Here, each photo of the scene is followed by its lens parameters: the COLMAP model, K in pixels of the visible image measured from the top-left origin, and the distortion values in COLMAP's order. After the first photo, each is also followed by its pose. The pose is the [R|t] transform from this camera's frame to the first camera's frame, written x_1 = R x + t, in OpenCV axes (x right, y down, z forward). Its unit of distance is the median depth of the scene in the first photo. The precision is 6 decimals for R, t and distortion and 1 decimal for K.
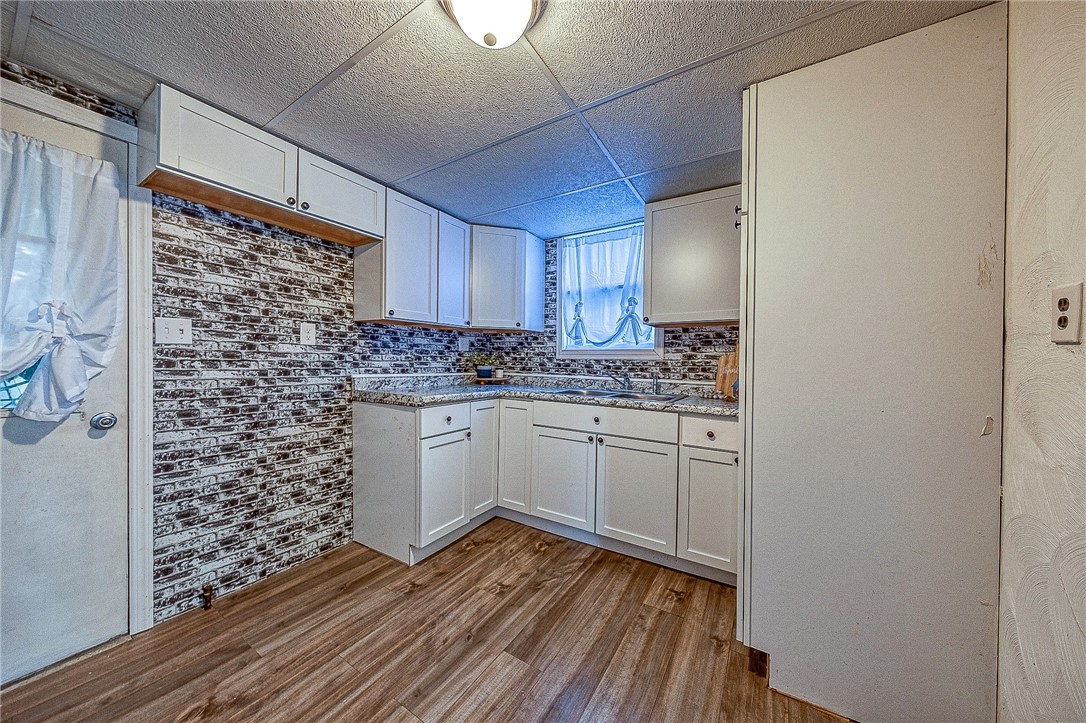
lens RADIAL K [[361.5, 0, 544.7], [0, 361.5, 359.0], [0, 0, 1]] dist [0.002140, -0.000231]
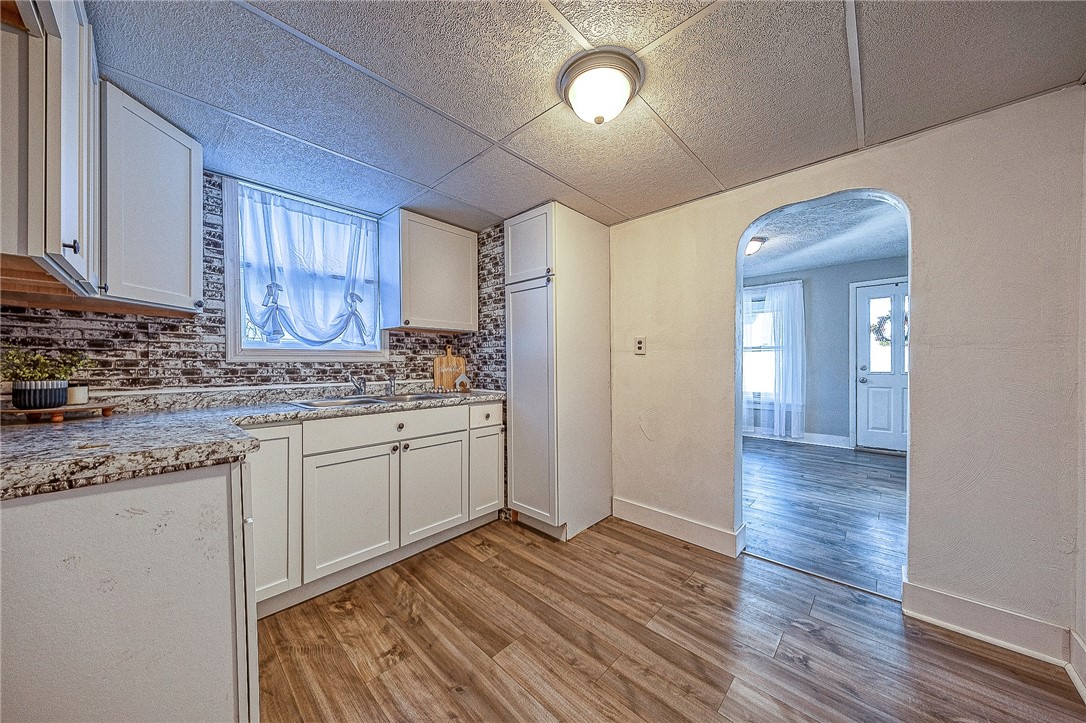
lens RADIAL K [[361.5, 0, 545.9], [0, 361.5, 361.8], [0, 0, 1]] dist [0.002140, -0.000231]
pose [[0.199281, -0.012556, 0.979862, -0.588674], [0.005174, 0.999917, 0.011760, -0.007253], [-0.979929, 0.002726, 0.199329, 0.371157]]
